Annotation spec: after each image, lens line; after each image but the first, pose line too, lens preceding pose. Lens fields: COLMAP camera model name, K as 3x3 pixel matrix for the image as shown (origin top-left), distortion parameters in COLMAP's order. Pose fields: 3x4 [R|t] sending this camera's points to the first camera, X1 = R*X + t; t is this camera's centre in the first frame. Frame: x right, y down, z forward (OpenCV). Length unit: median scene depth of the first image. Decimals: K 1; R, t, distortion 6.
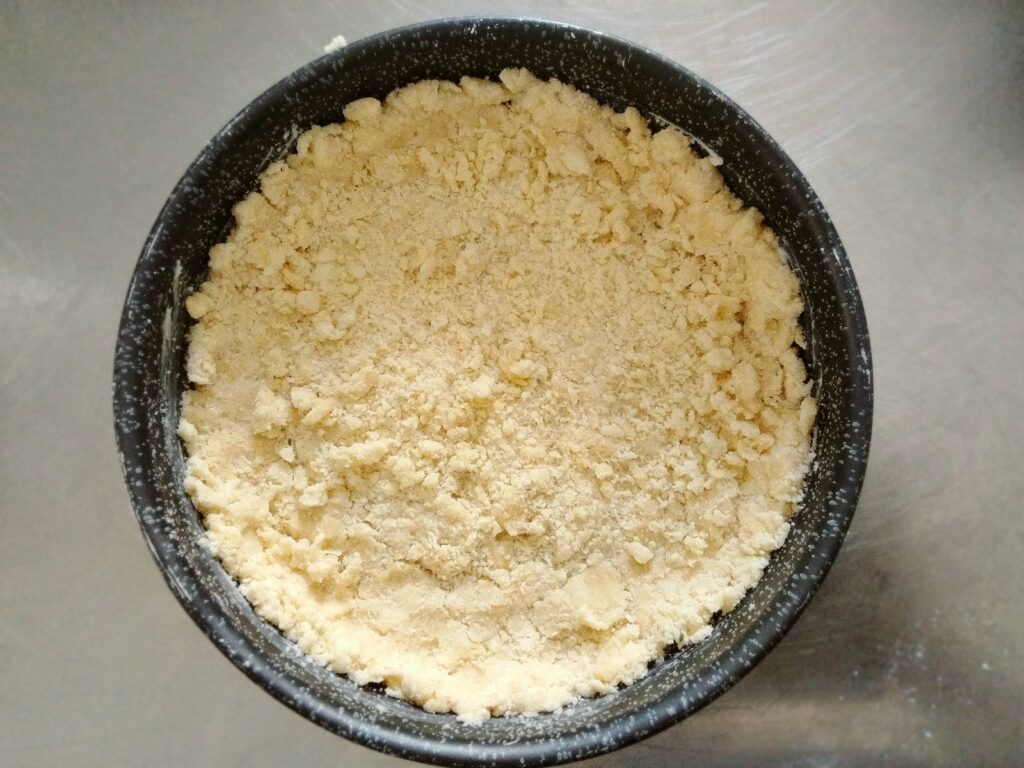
lens RADIAL K [[766.5, 0, 509.9], [0, 766.5, 385.0], [0, 0, 1]] dist [0.003623, 0.001008]
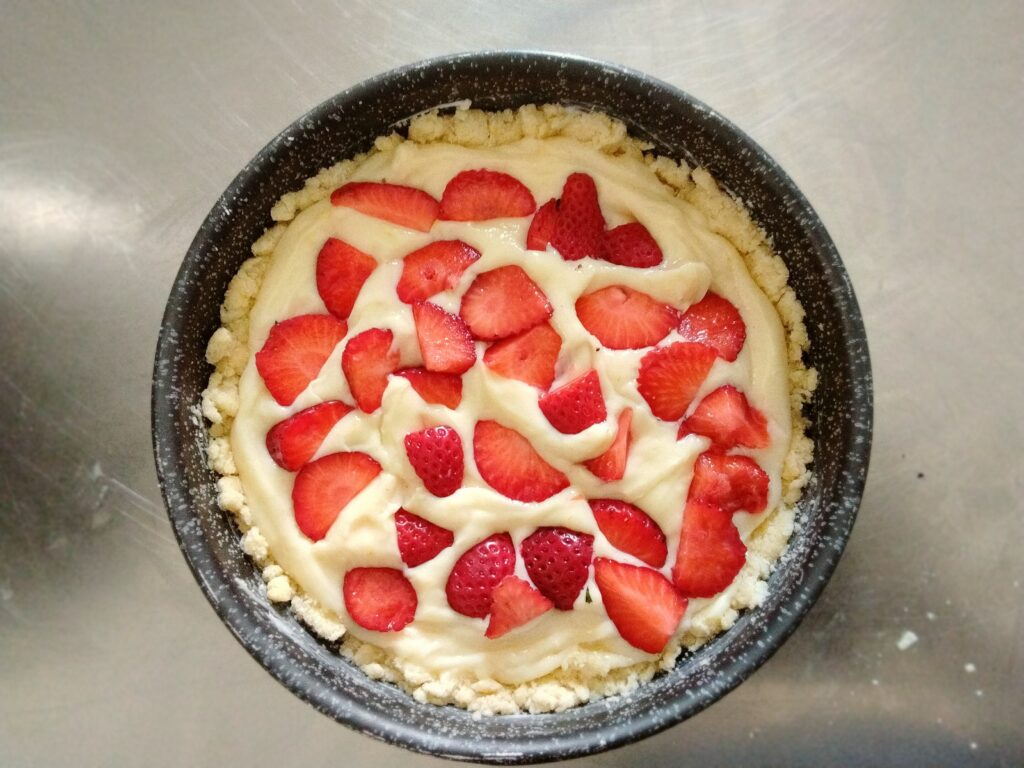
lens RADIAL K [[766.5, 0, 509.9], [0, 766.5, 385.0], [0, 0, 1]] dist [0.003623, 0.001008]
pose [[0.584232, -0.807356, 0.082765, -0.099361], [0.806528, 0.588932, 0.051690, -0.074169], [-0.090475, 0.036553, 0.995228, -0.045739]]
